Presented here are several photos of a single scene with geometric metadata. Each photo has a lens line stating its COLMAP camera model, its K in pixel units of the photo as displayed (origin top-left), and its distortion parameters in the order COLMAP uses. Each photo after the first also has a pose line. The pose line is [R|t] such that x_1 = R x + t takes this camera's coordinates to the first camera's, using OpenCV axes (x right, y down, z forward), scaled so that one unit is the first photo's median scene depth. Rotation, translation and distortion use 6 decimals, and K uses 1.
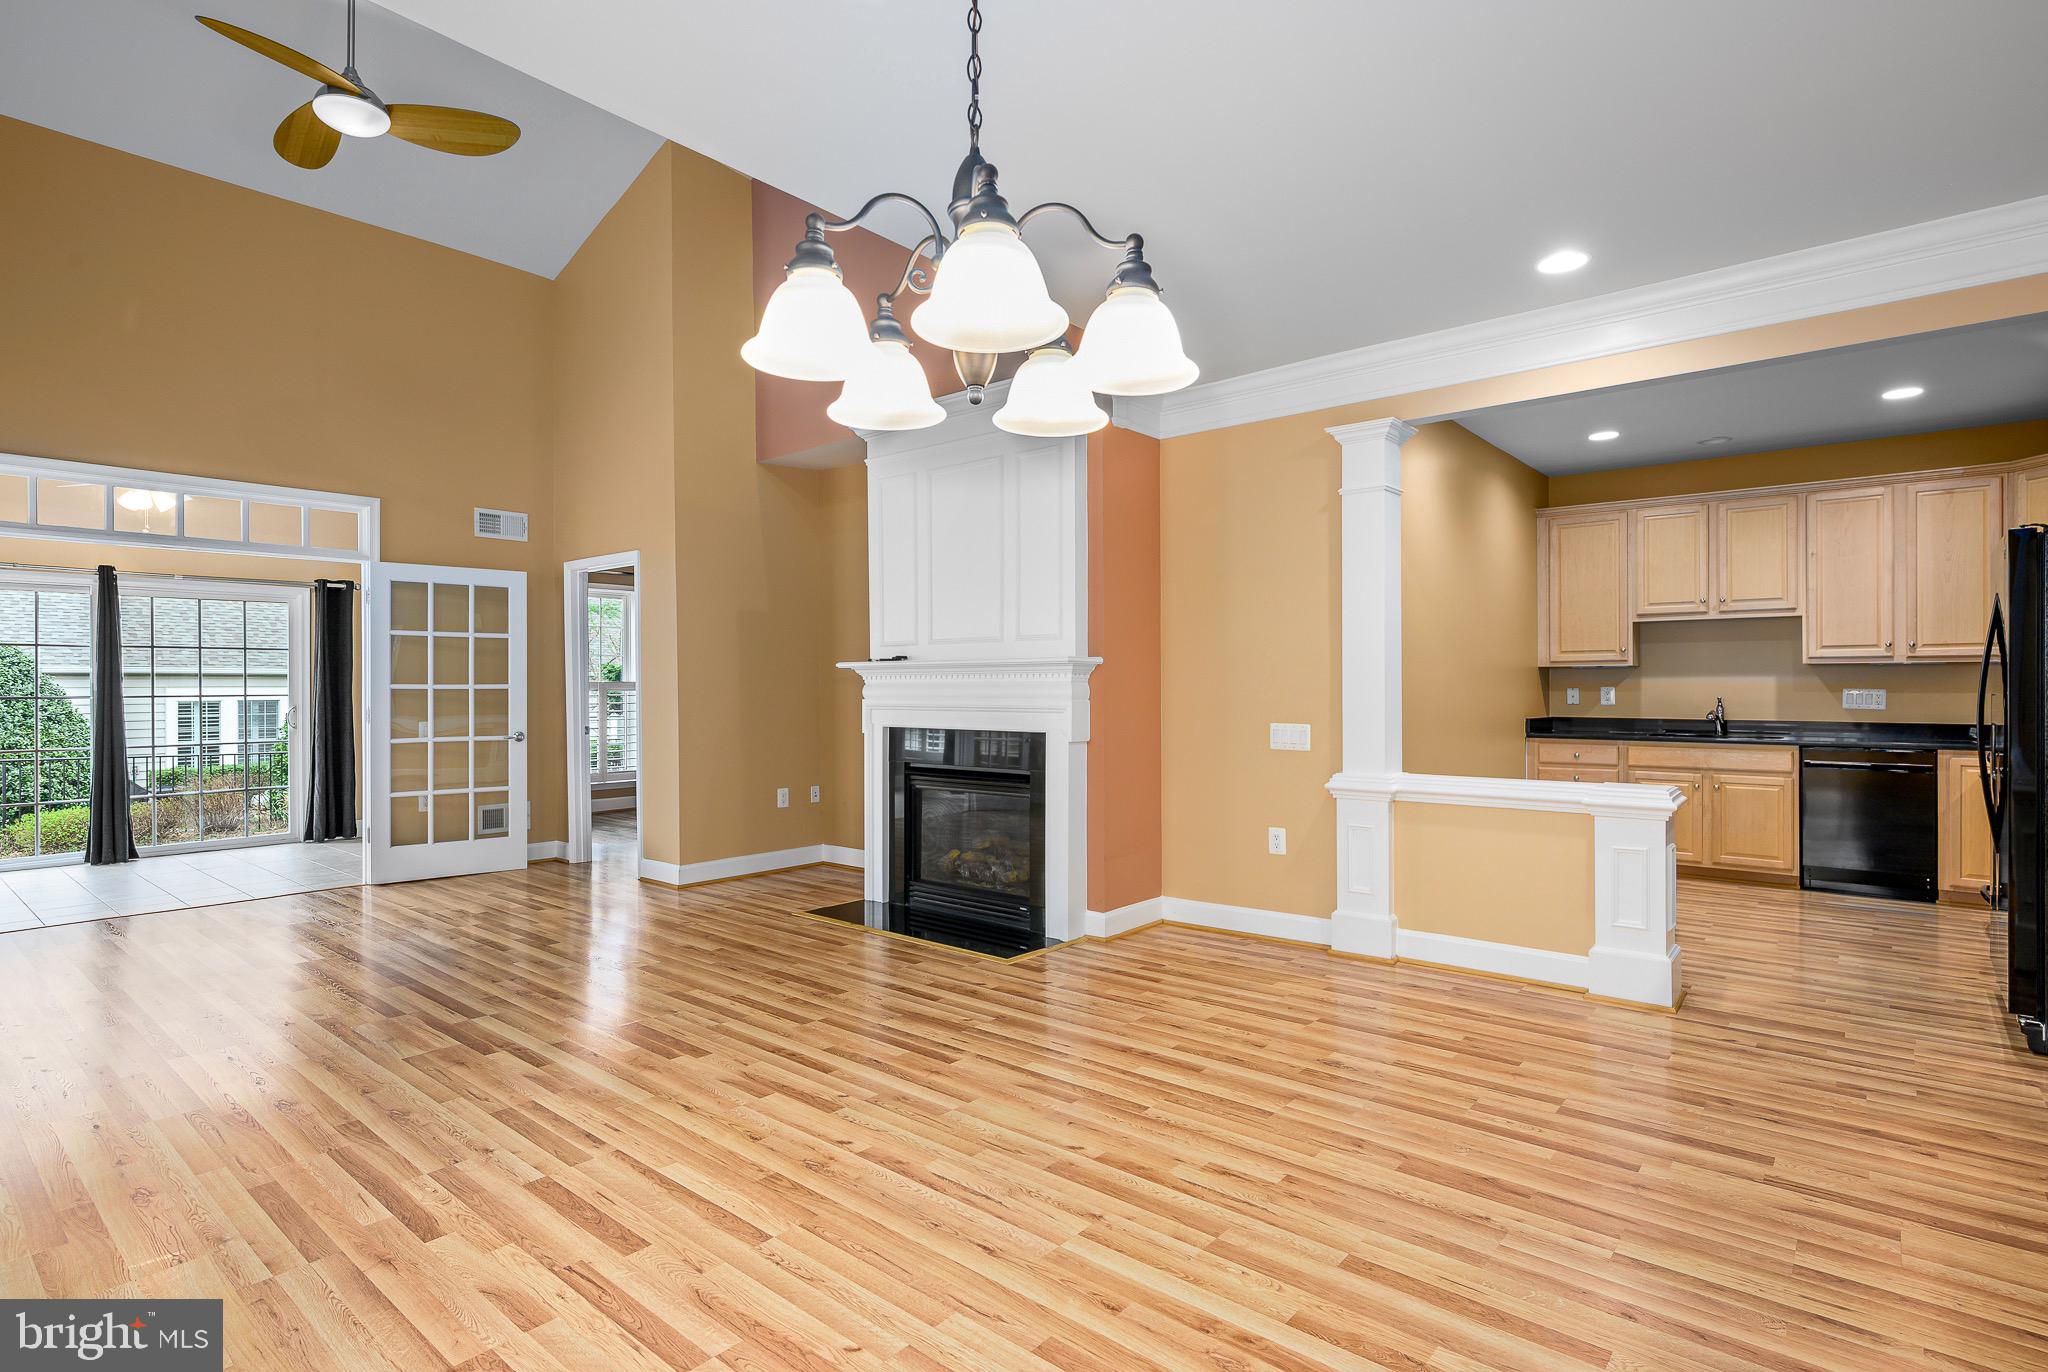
lens RADIAL K [[1002.2, 0, 1033.1], [0, 1002.2, 705.8], [0, 0, 1]] dist [-0.001077, 0.002371]
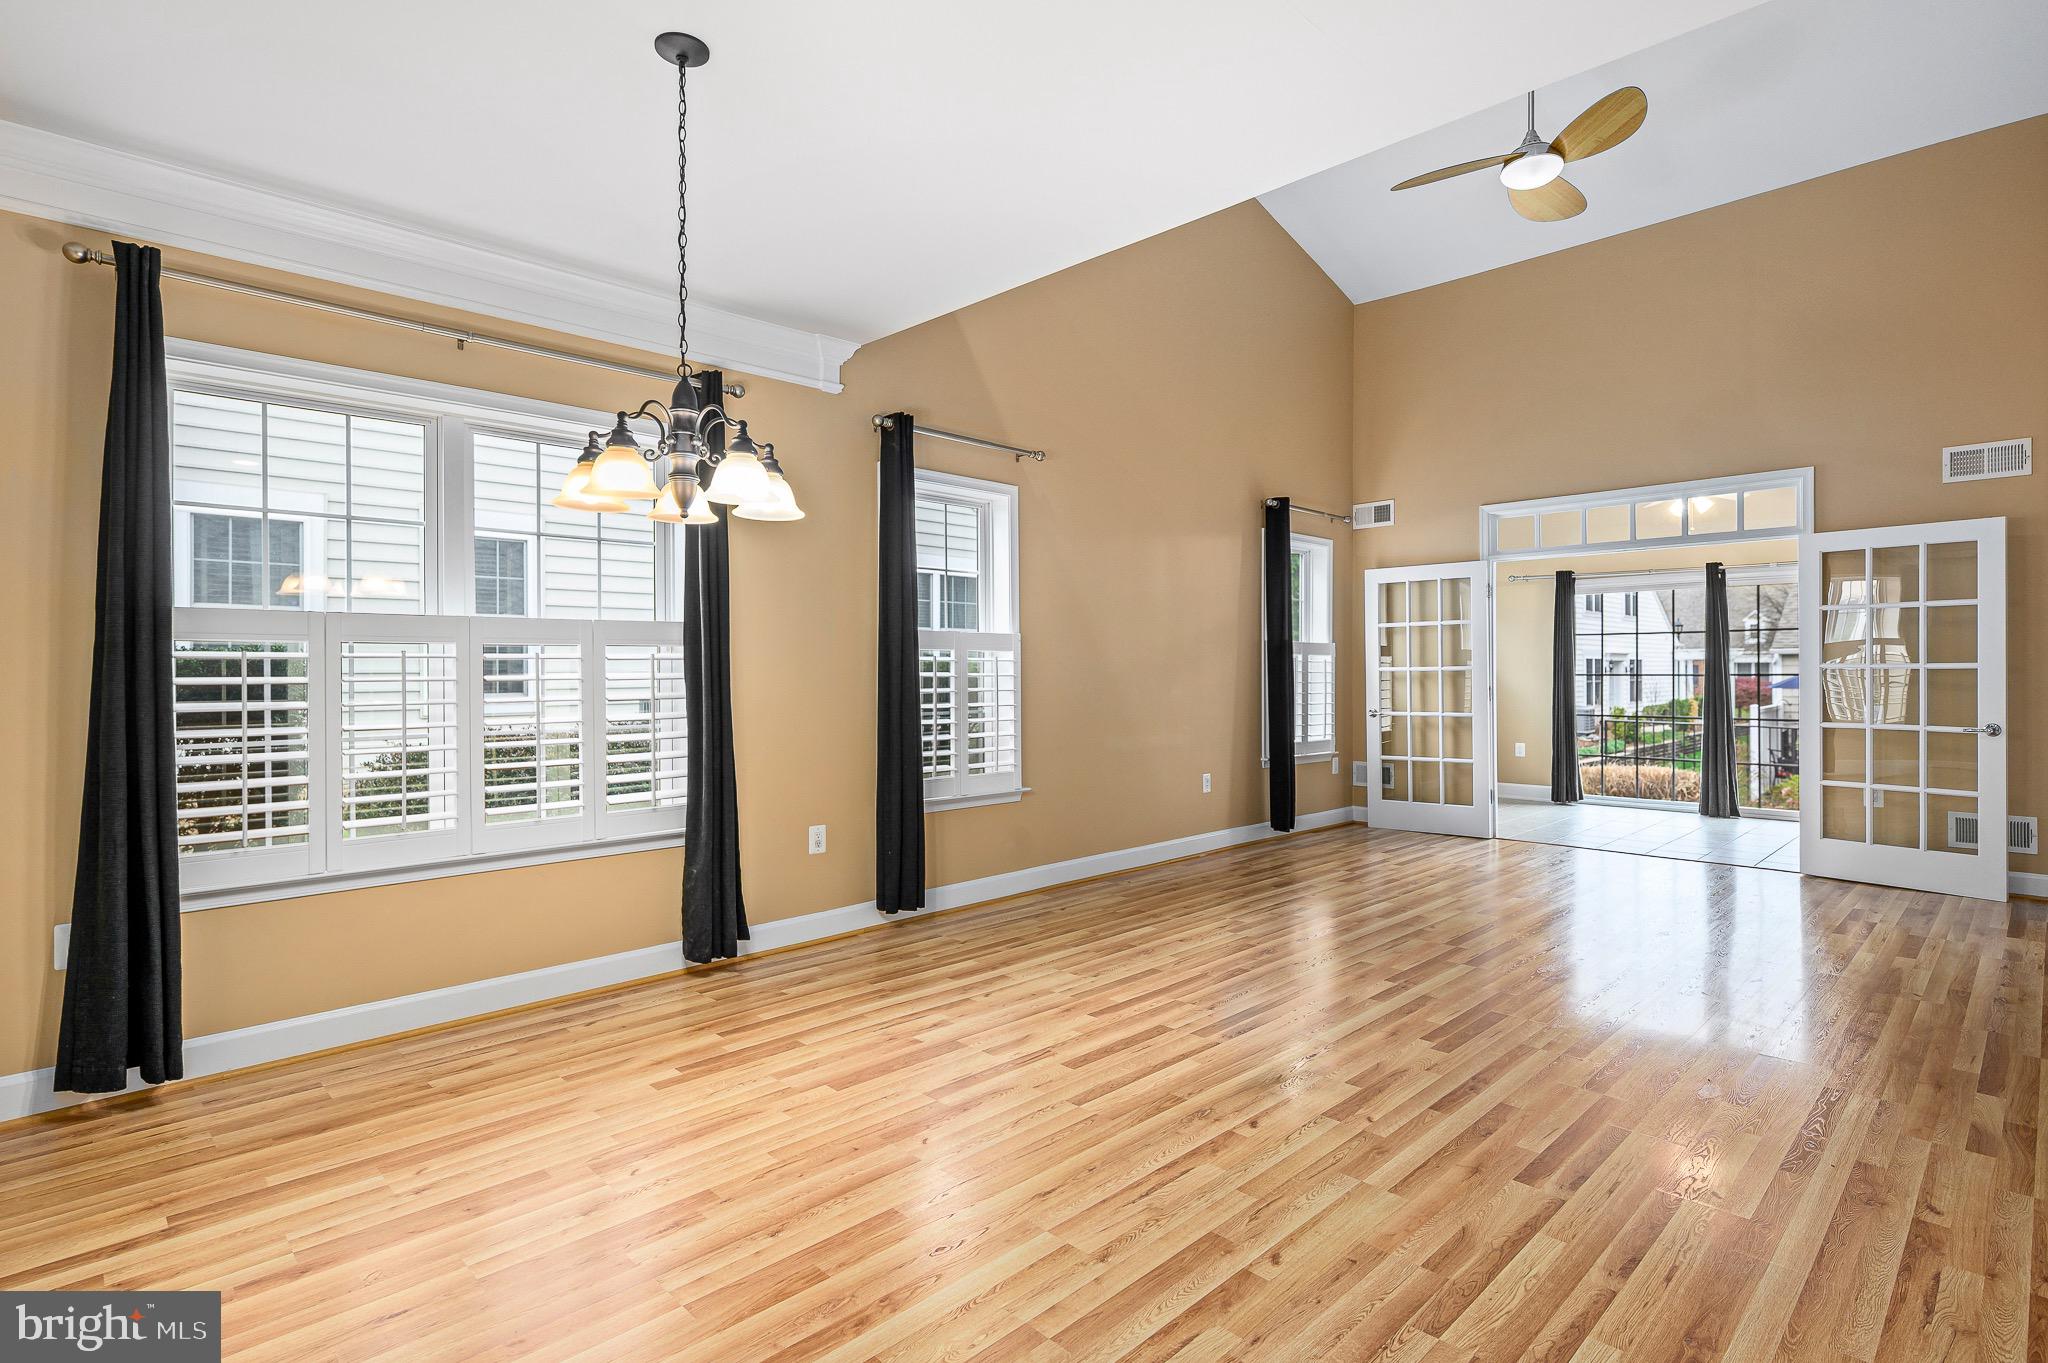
lens RADIAL K [[1002.2, 0, 1043.3], [0, 1002.2, 674.9], [0, 0, 1]] dist [-0.001077, 0.002371]
pose [[-0.088526, 0.004991, -0.996061, 0.432475], [-0.011048, 0.999921, 0.005992, -0.009513], [0.996013, 0.011535, -0.088464, 0.455763]]
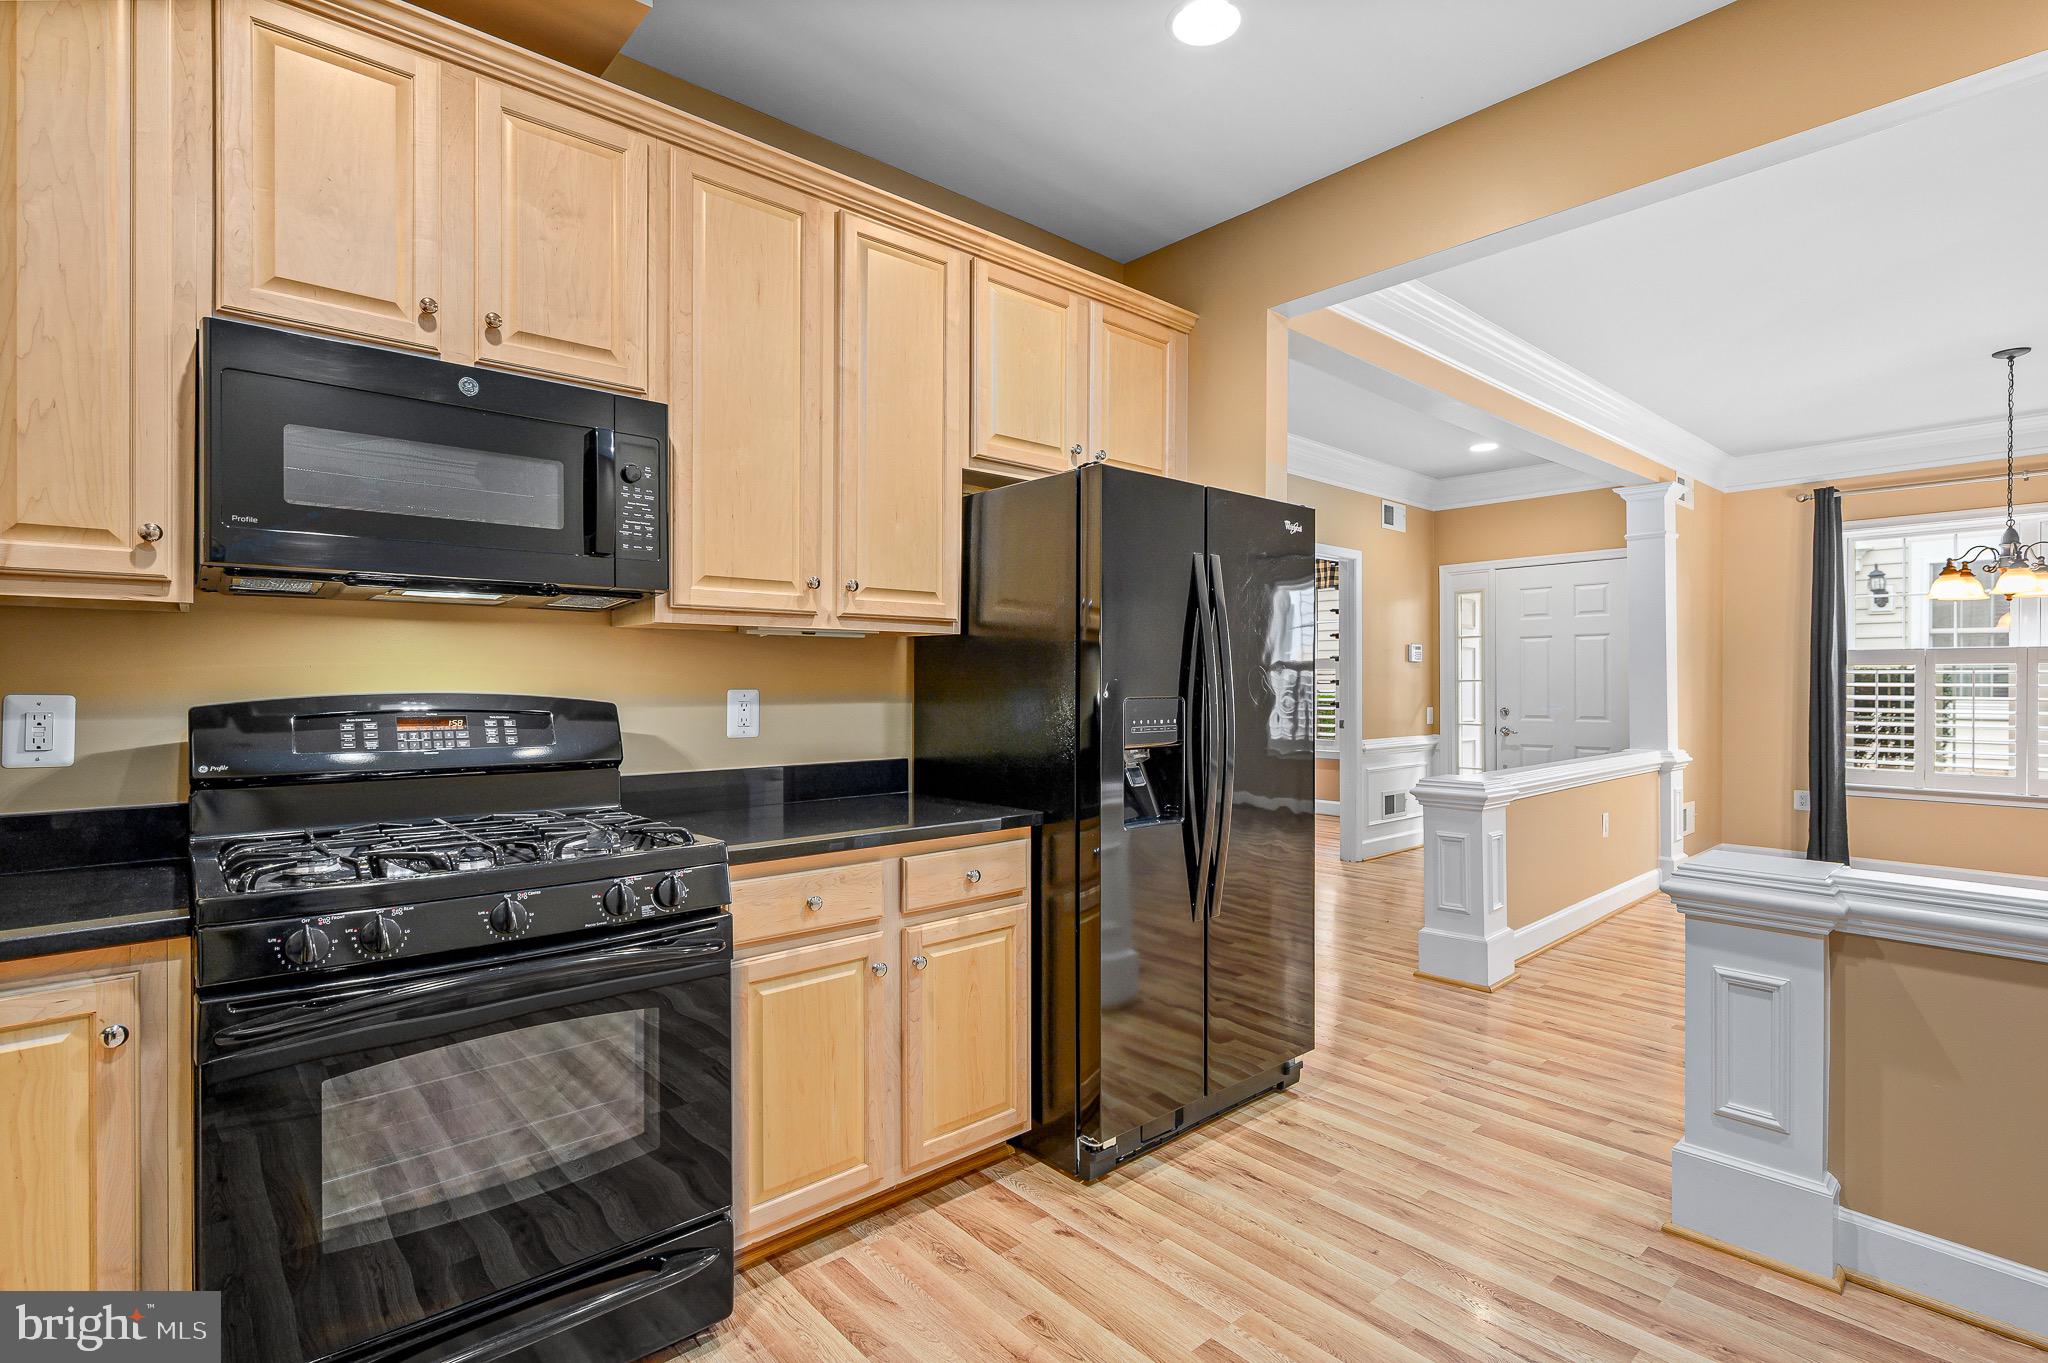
lens RADIAL K [[1002.2, 0, 1024.3], [0, 1002.2, 677.4], [0, 0, 1]] dist [-0.001077, 0.002371]
pose [[-0.990808, 0.002641, 0.135248, 0.721661], [0.004318, 0.999917, 0.012106, -0.024590], [-0.135205, 0.012579, -0.990738, 1.244745]]
